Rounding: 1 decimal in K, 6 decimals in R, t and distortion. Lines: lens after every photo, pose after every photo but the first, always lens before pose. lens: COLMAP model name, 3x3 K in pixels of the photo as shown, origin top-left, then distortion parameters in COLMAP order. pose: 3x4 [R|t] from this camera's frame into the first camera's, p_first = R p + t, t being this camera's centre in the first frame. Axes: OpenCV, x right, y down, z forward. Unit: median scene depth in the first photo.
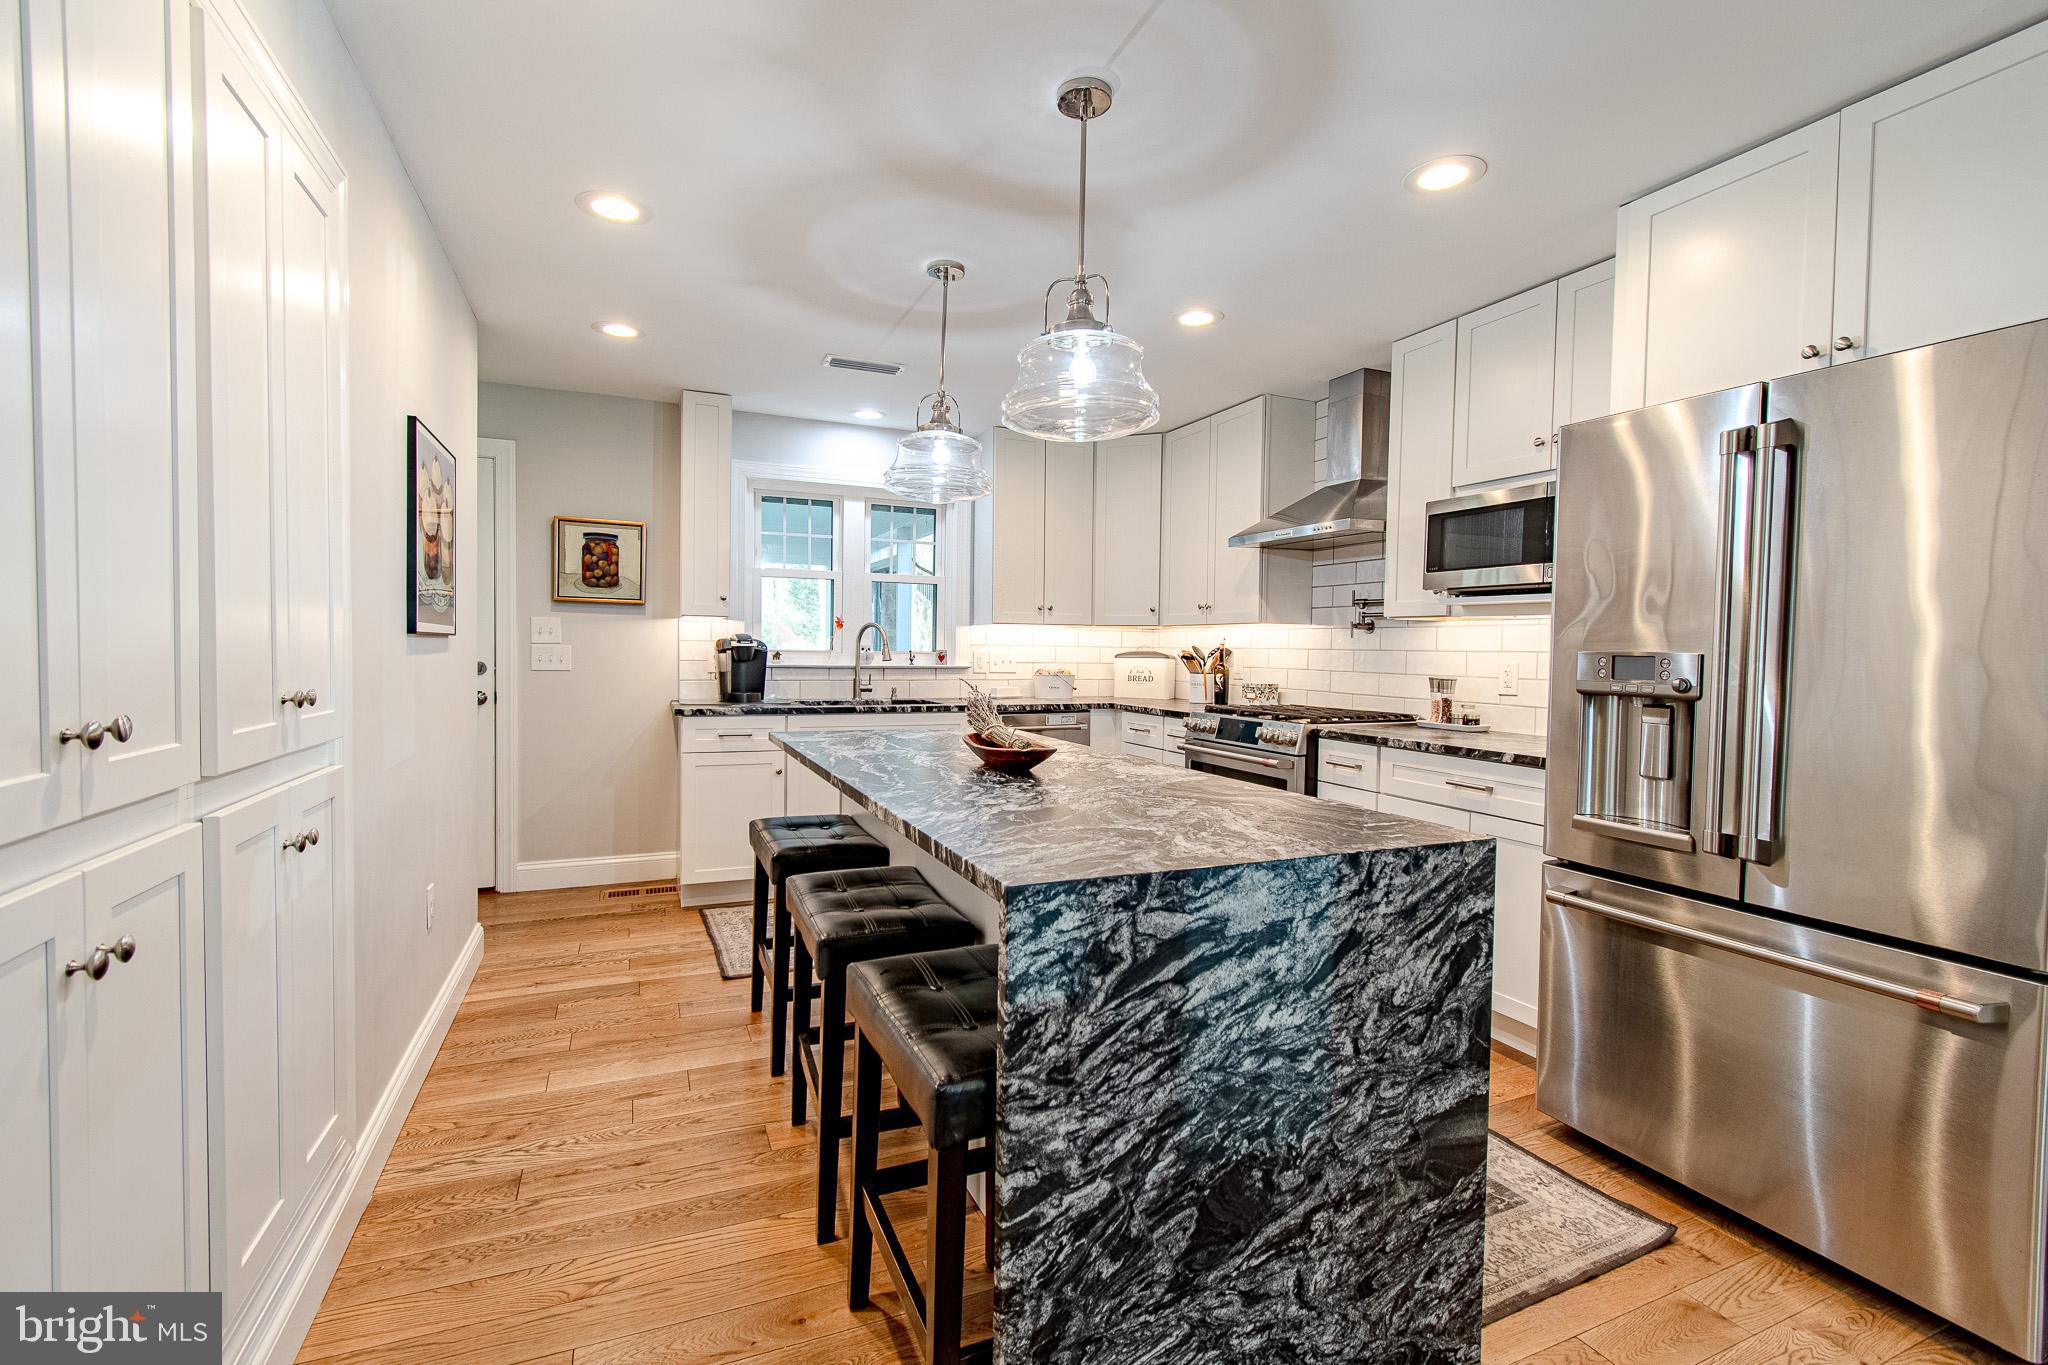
lens RADIAL K [[900.2, 0, 1024.0], [0, 900.2, 682.5], [0, 0, 1]] dist [0.001322, -0.000174]
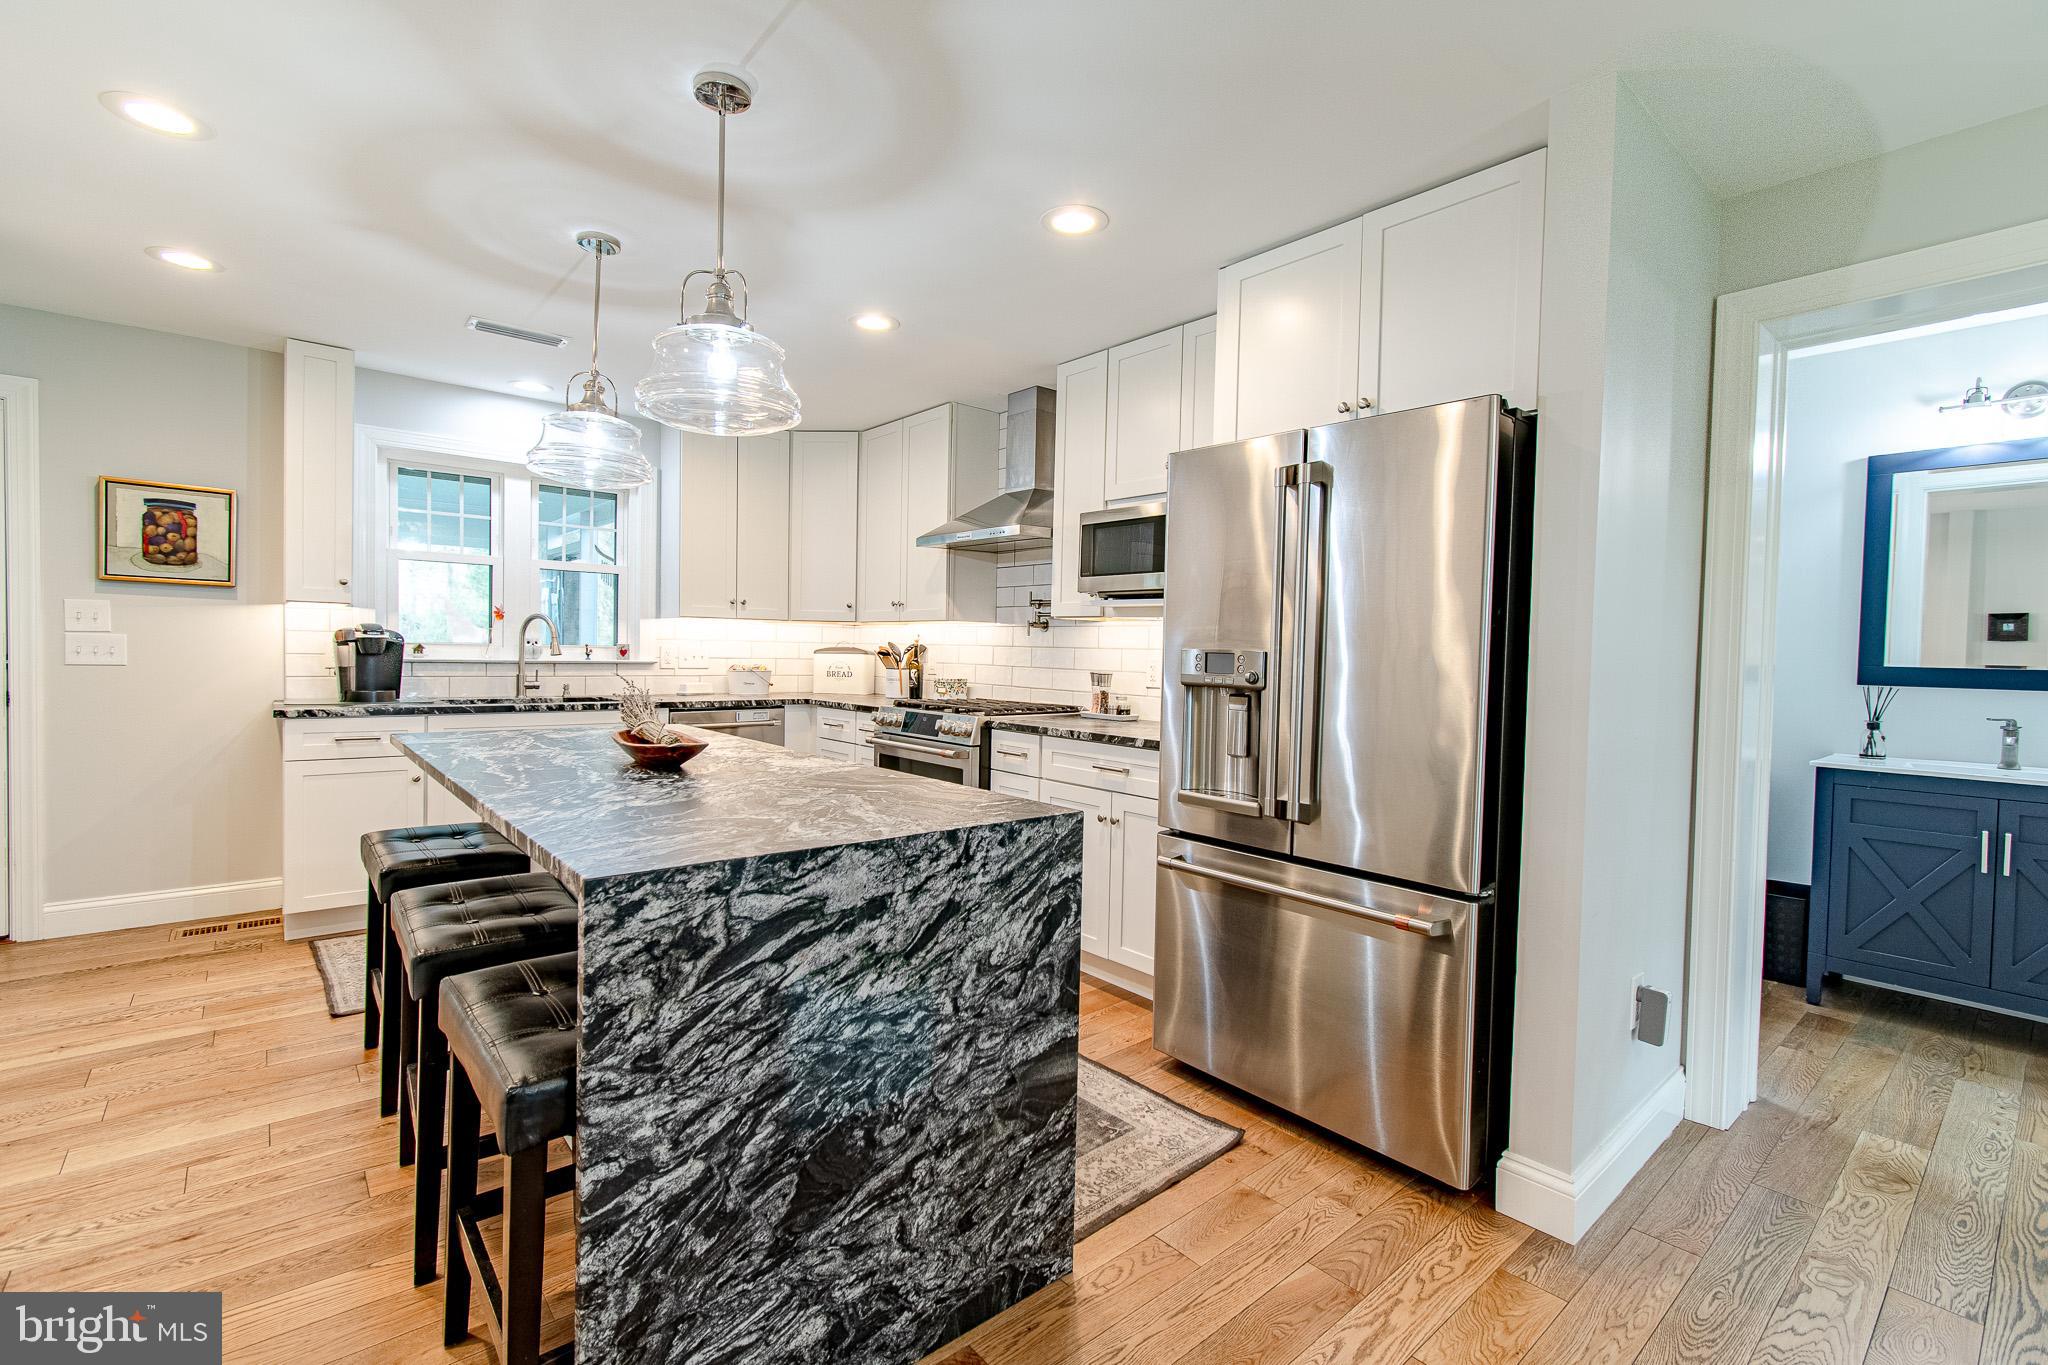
lens RADIAL K [[900.2, 0, 1024.0], [0, 900.2, 682.5], [0, 0, 1]] dist [0.001322, -0.000174]
pose [[0.957140, -0.003867, 0.289599, 0.129399], [0.002894, 0.999989, 0.003787, 0.005676], [-0.289611, -0.002787, 0.957140, -0.074660]]
